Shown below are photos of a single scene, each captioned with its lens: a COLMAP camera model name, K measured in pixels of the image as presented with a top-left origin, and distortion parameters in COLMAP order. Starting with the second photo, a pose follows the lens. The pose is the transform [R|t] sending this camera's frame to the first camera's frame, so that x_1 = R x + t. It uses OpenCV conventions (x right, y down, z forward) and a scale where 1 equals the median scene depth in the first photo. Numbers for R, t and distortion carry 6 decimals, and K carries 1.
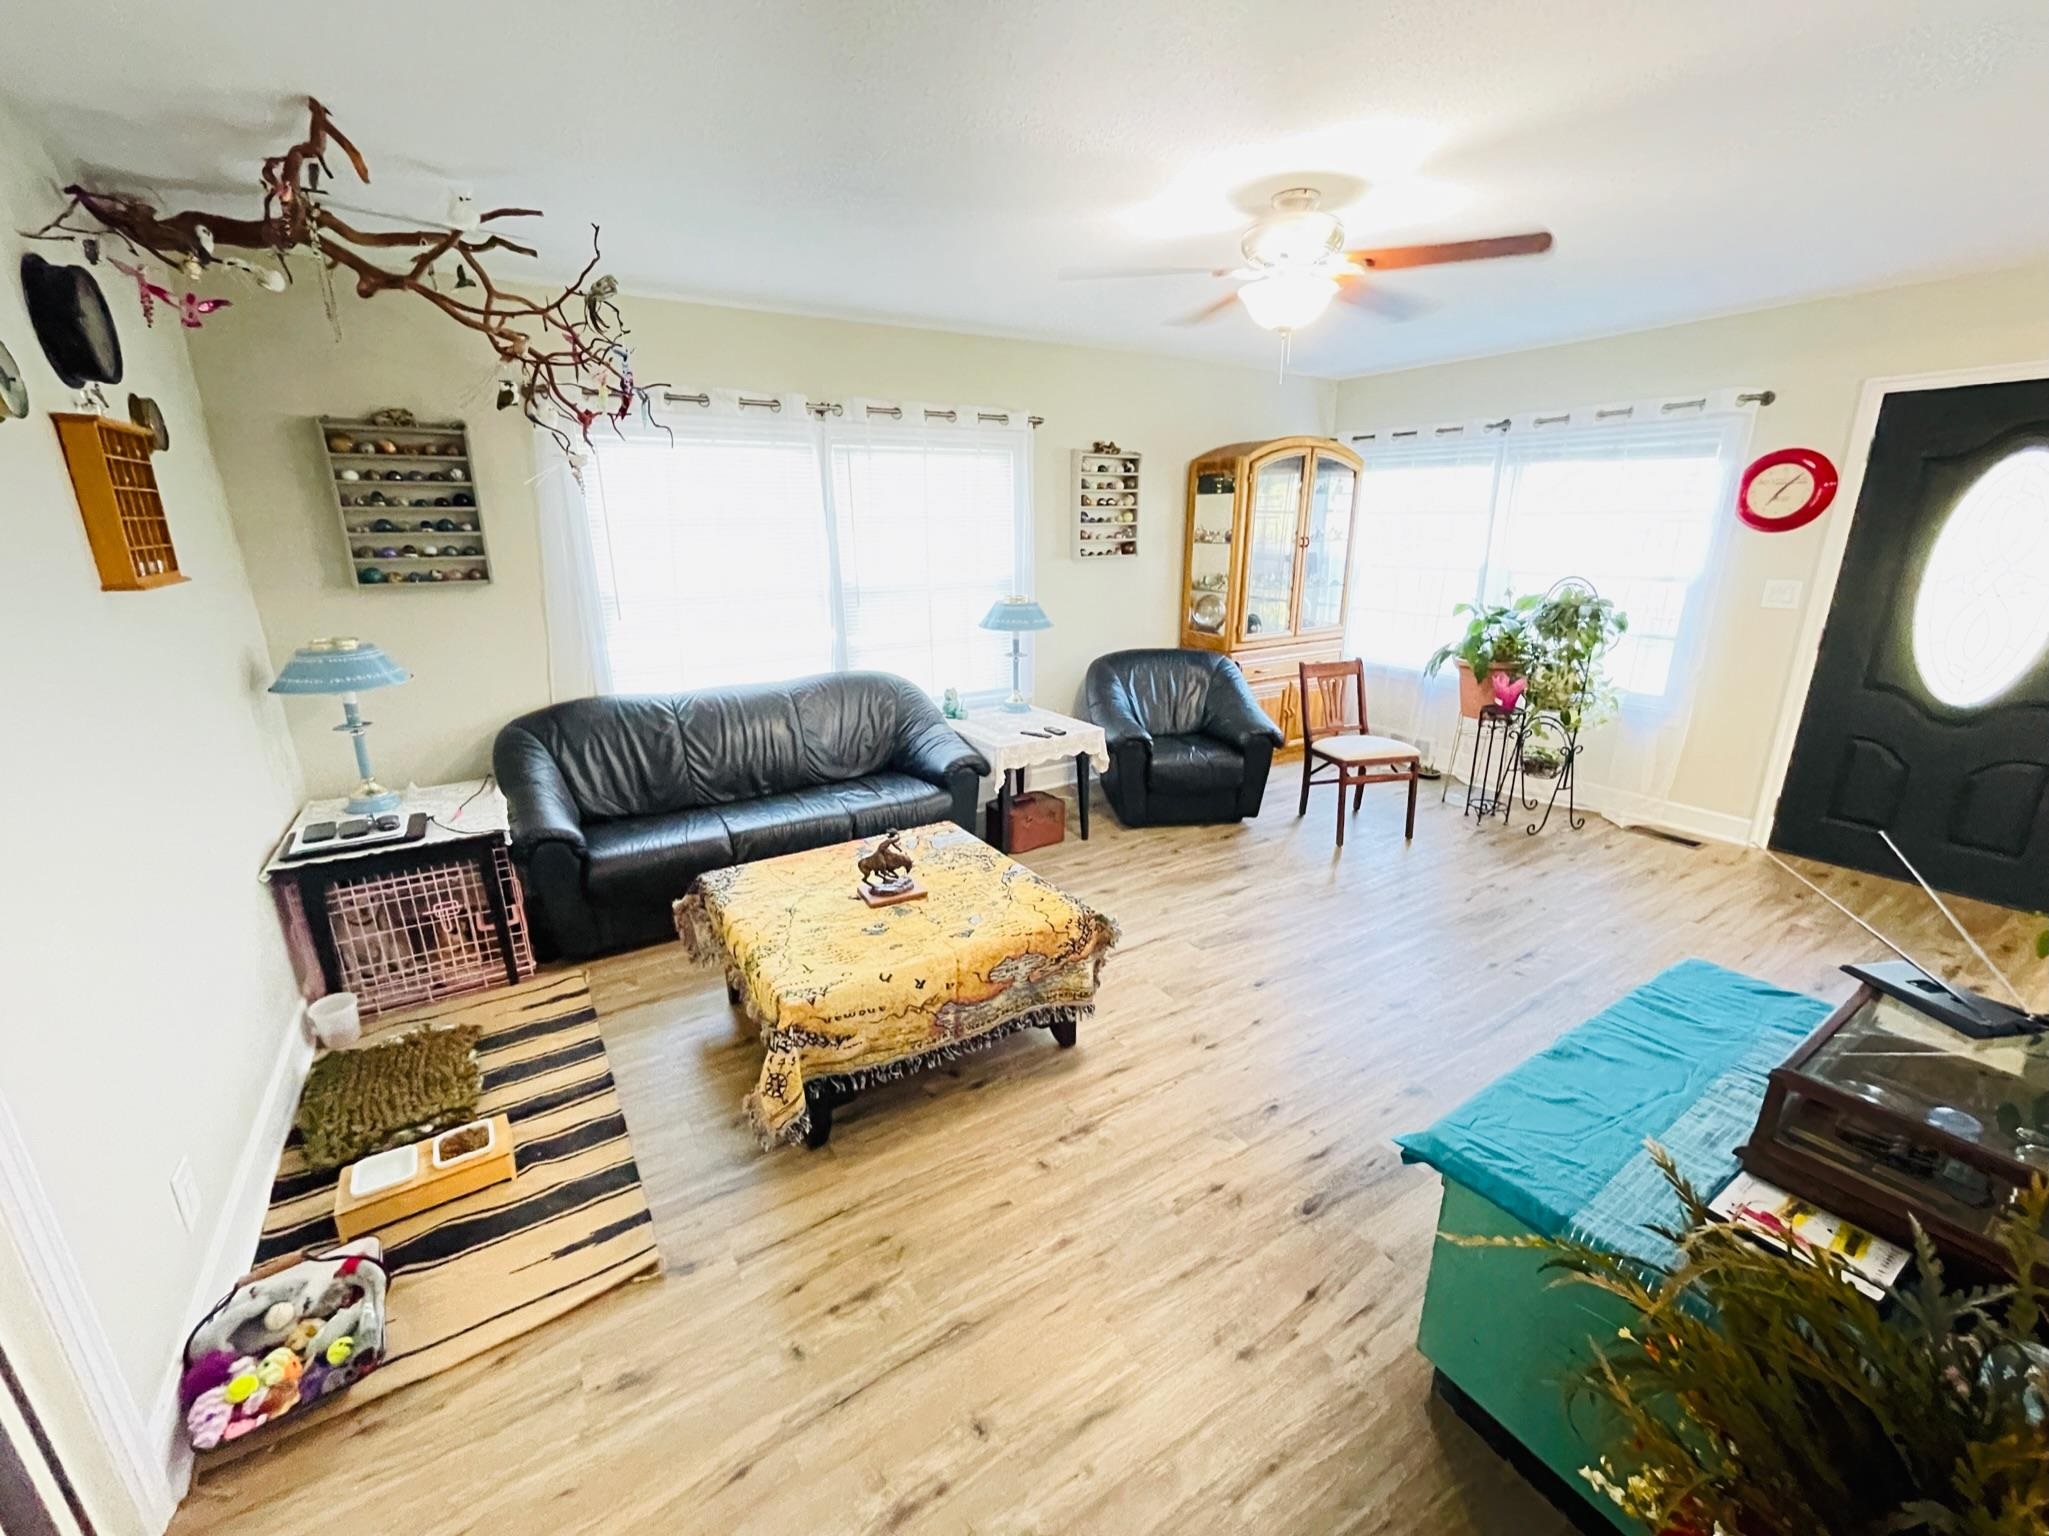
lens RADIAL K [[829.9, 0, 1023.2], [0, 829.9, 766.5], [0, 0, 1]] dist [-0.000975, 0.000533]
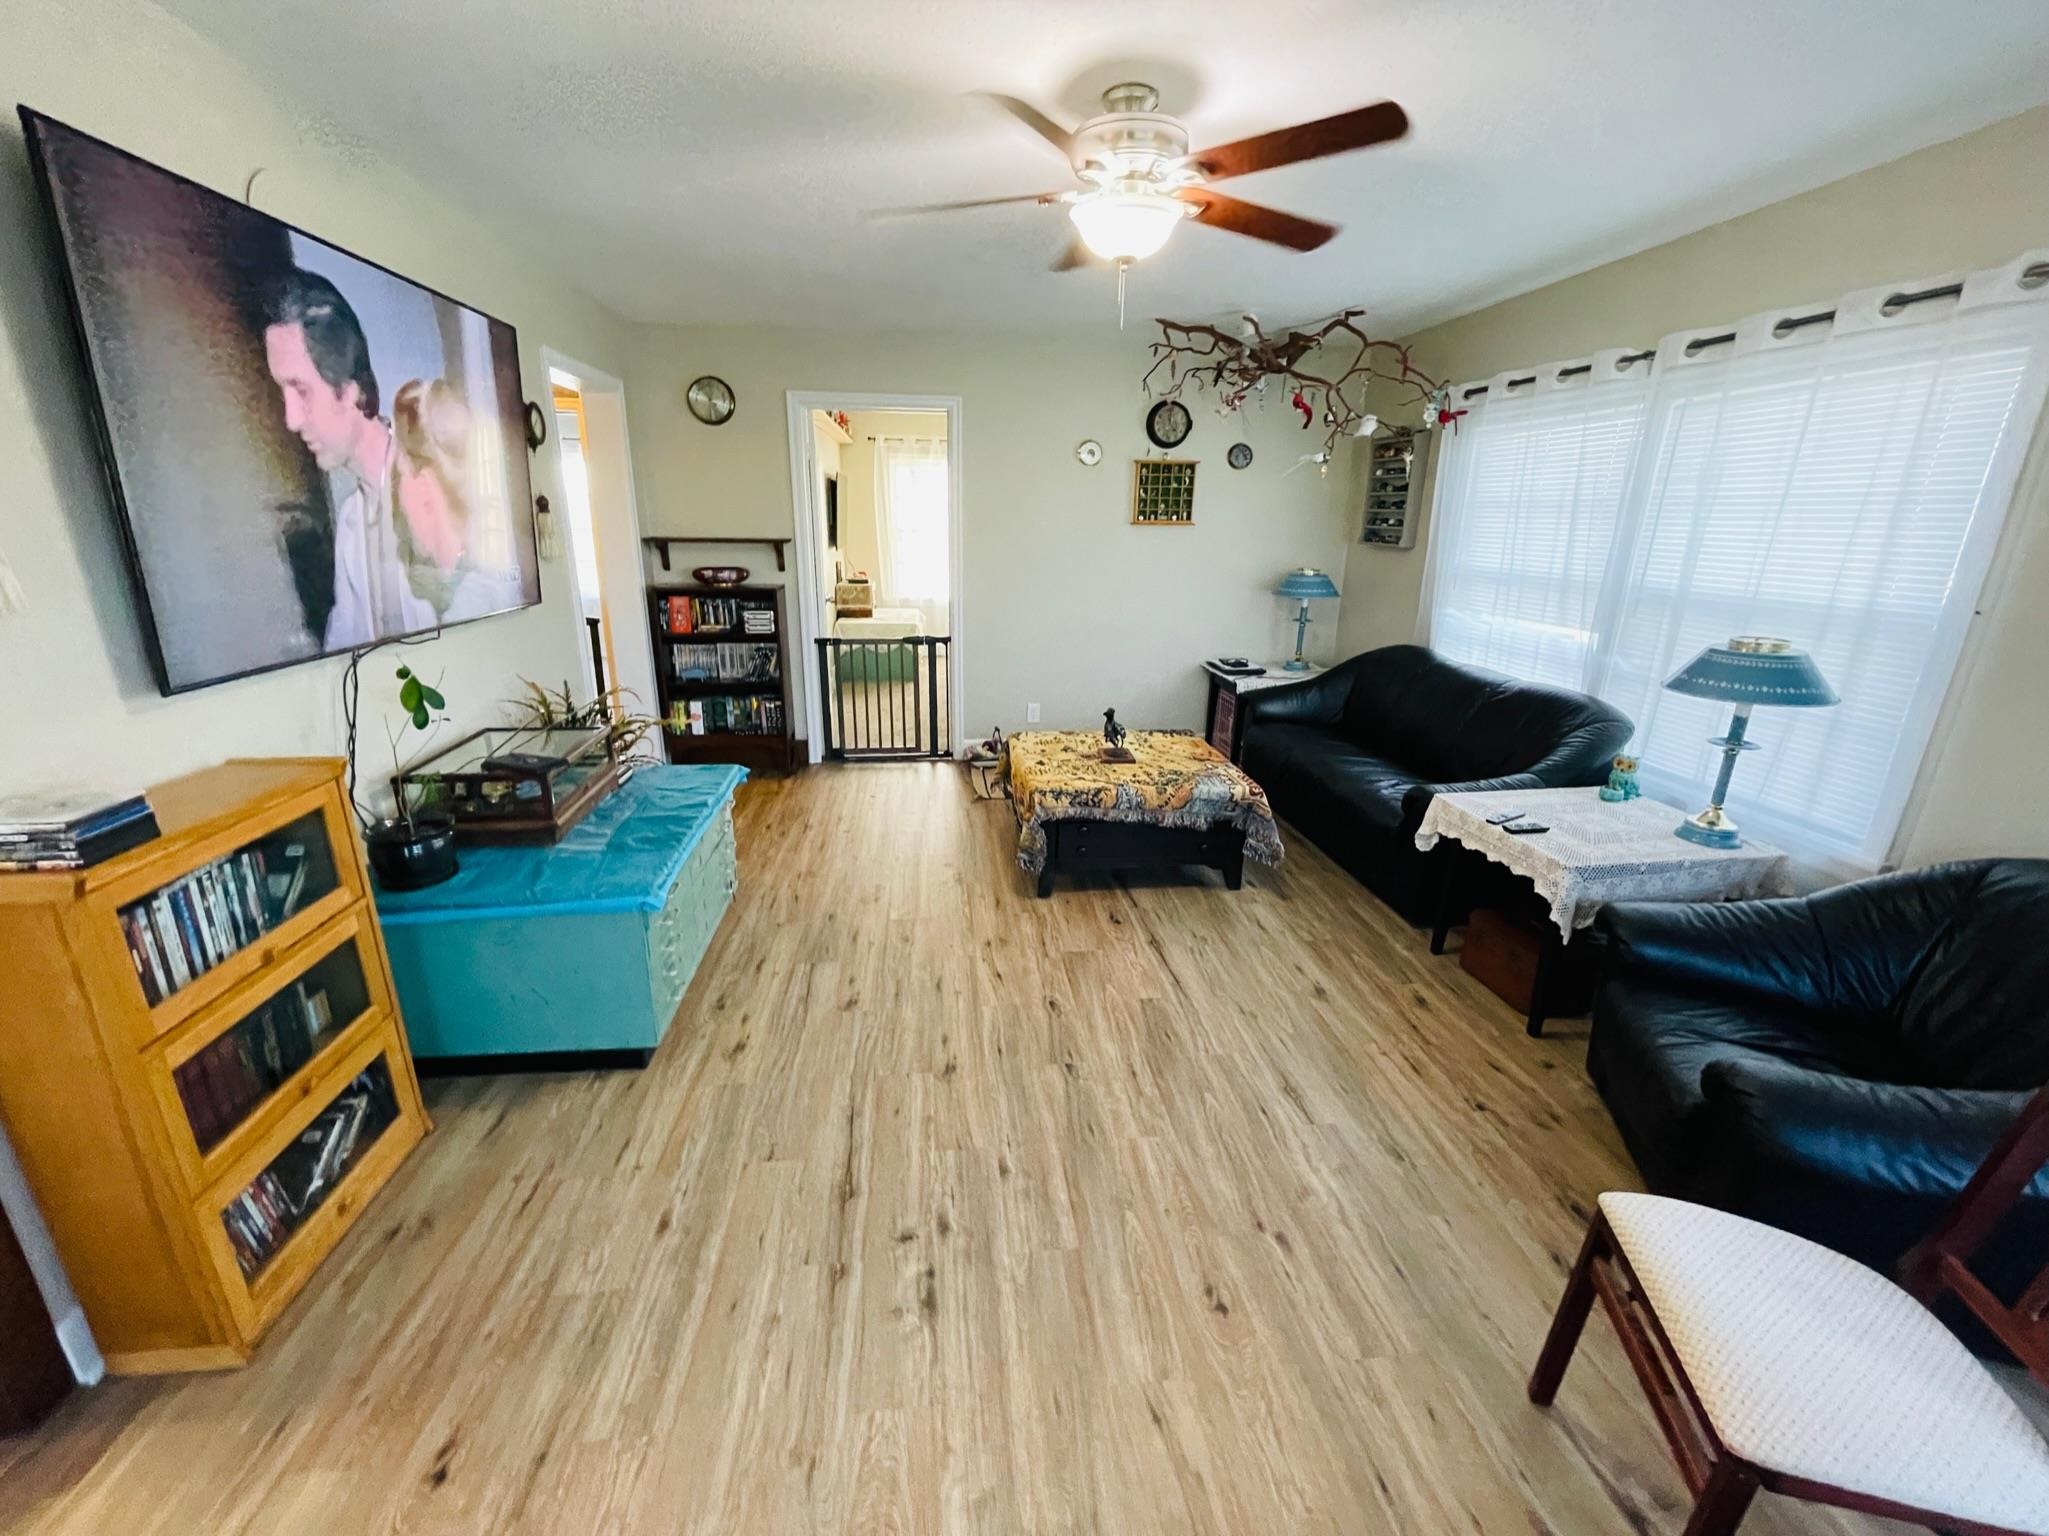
lens RADIAL K [[829.9, 0, 1024.0], [0, 829.9, 770.2], [0, 0, 1]] dist [-0.000975, 0.000533]
pose [[-0.426522, 0.273274, -0.862207, 0.834720], [-0.270346, 0.871169, 0.409851, -0.268935], [0.863129, 0.407904, -0.297694, 0.938674]]
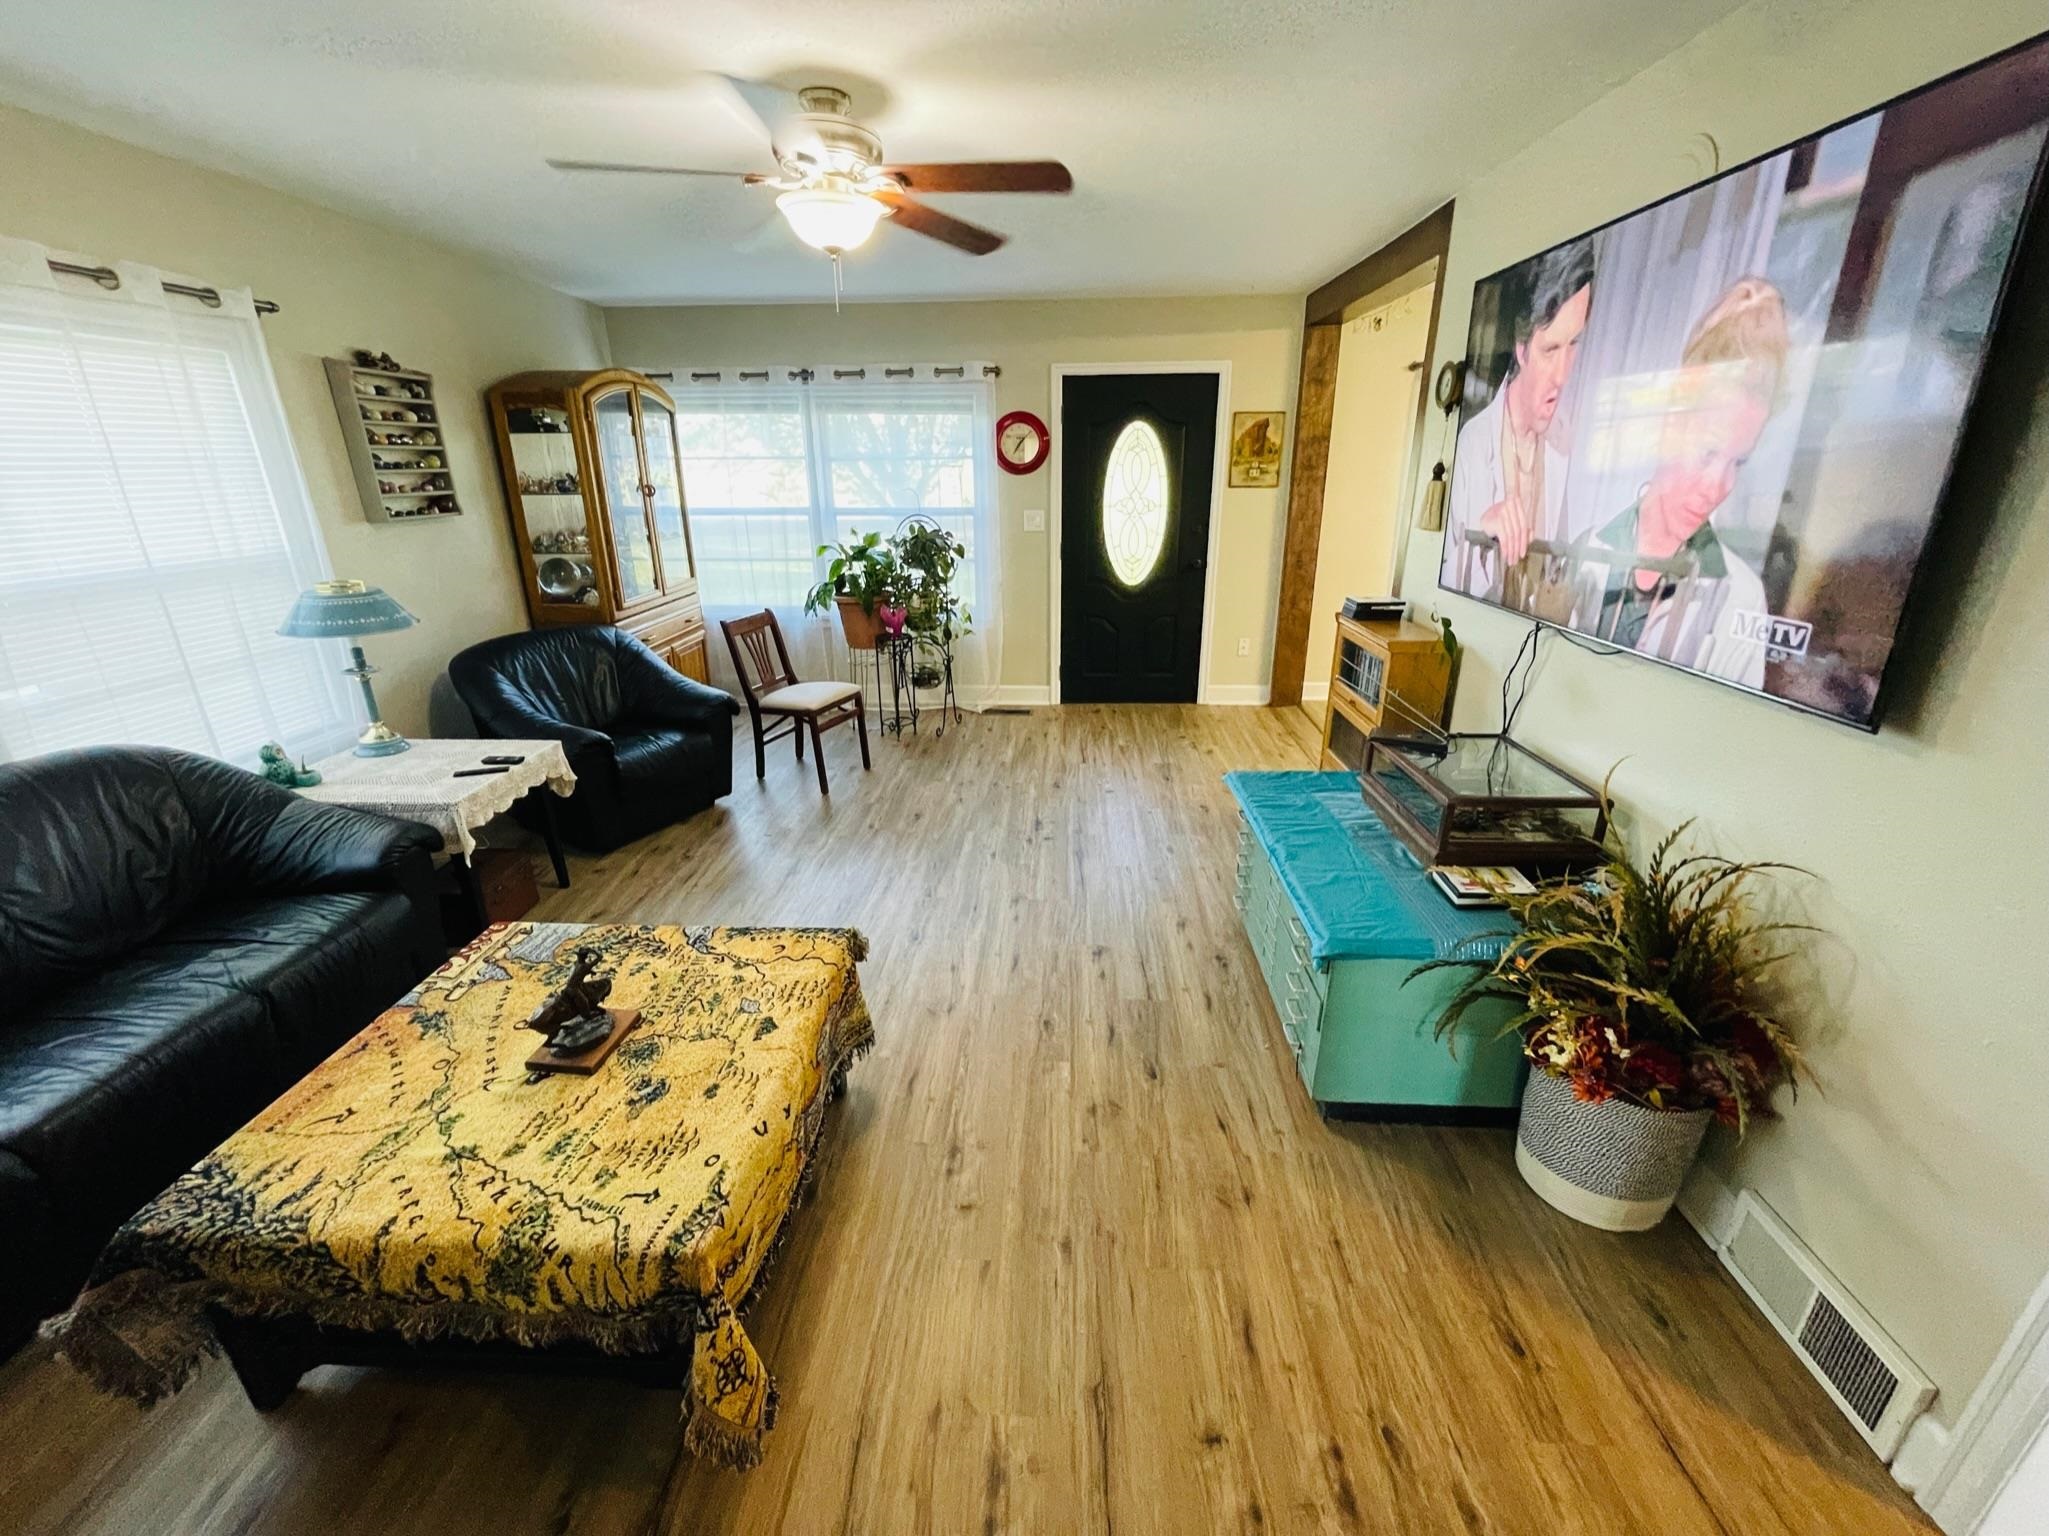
lens RADIAL K [[829.9, 0, 1014.6], [0, 829.9, 767.1], [0, 0, 1]] dist [-0.000975, 0.000533]
pose [[0.578772, -0.278121, 0.766598, -0.293522], [0.232850, 0.957272, 0.171499, -0.064387], [-0.781540, 0.079243, 0.618802, 0.223074]]
